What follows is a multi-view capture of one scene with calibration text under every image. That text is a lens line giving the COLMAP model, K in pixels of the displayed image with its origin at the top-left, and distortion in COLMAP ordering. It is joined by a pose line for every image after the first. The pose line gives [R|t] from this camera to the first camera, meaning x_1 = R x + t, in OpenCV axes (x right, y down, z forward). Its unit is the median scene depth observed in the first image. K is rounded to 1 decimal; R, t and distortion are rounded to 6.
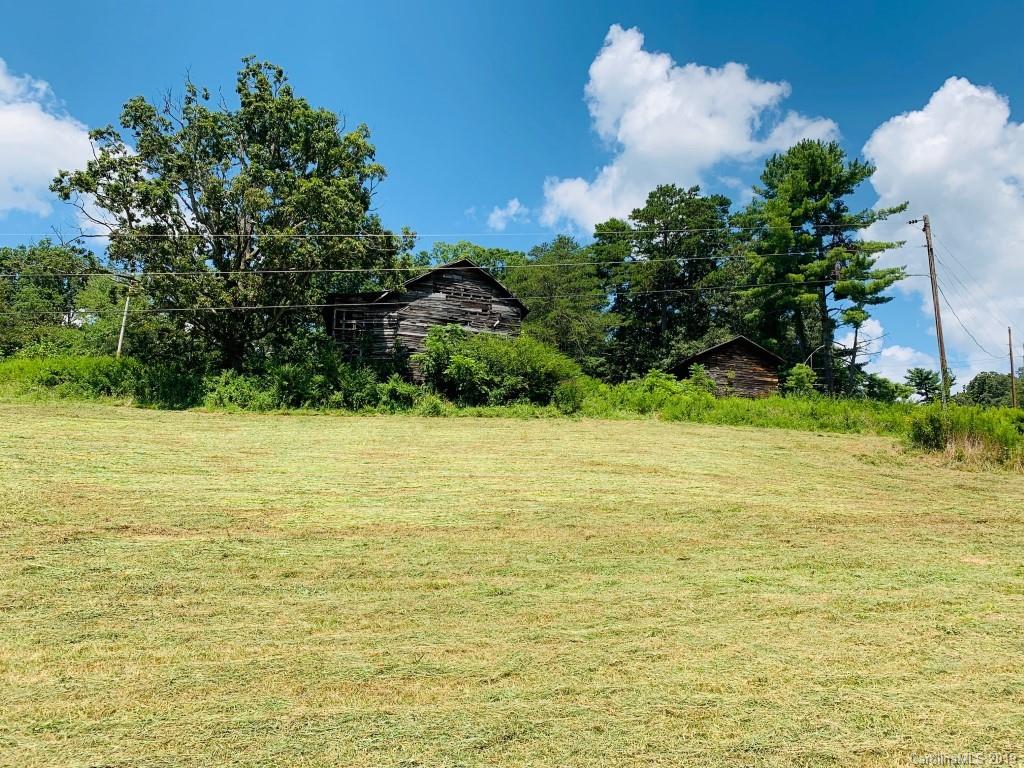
lens RADIAL K [[774.8, 0, 510.9], [0, 774.8, 384.0], [0, 0, 1]] dist [0.012597, 0.000998]
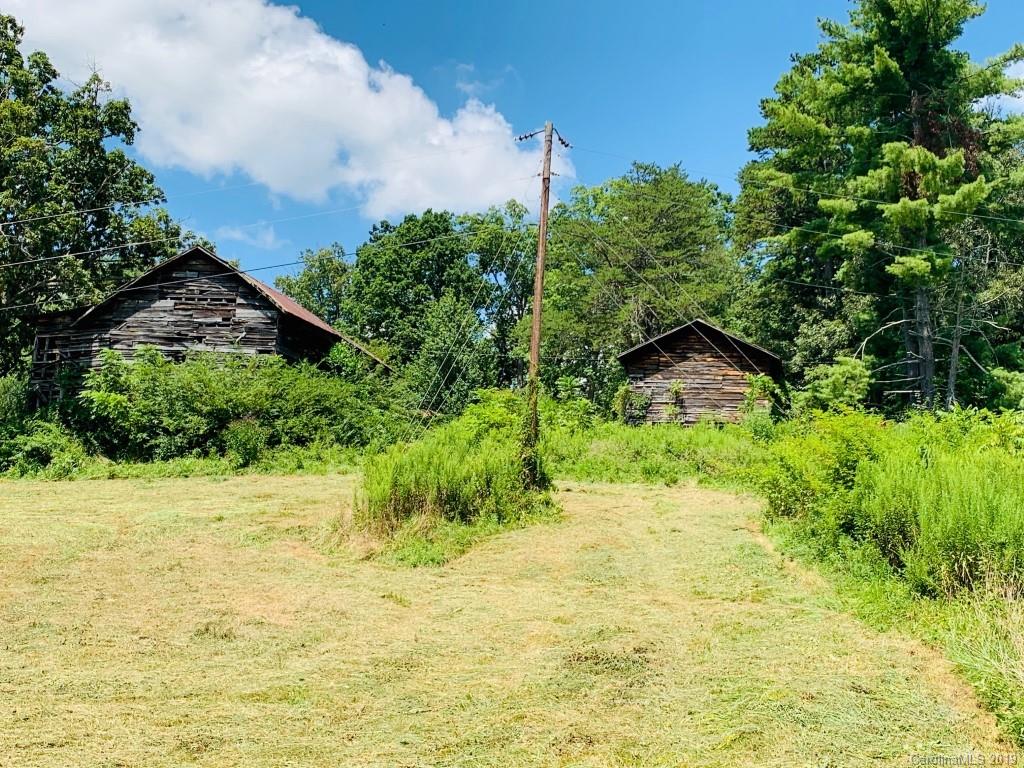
lens RADIAL K [[1284.7, 0, 522.4], [0, 1284.7, 382.0], [0, 0, 1]] dist [0.058088, 0.000000]
pose [[0.902708, -0.062055, -0.425756, 0.684497], [0.053590, 0.998055, -0.031845, 0.010608], [0.426904, 0.005931, 0.904278, 0.085192]]
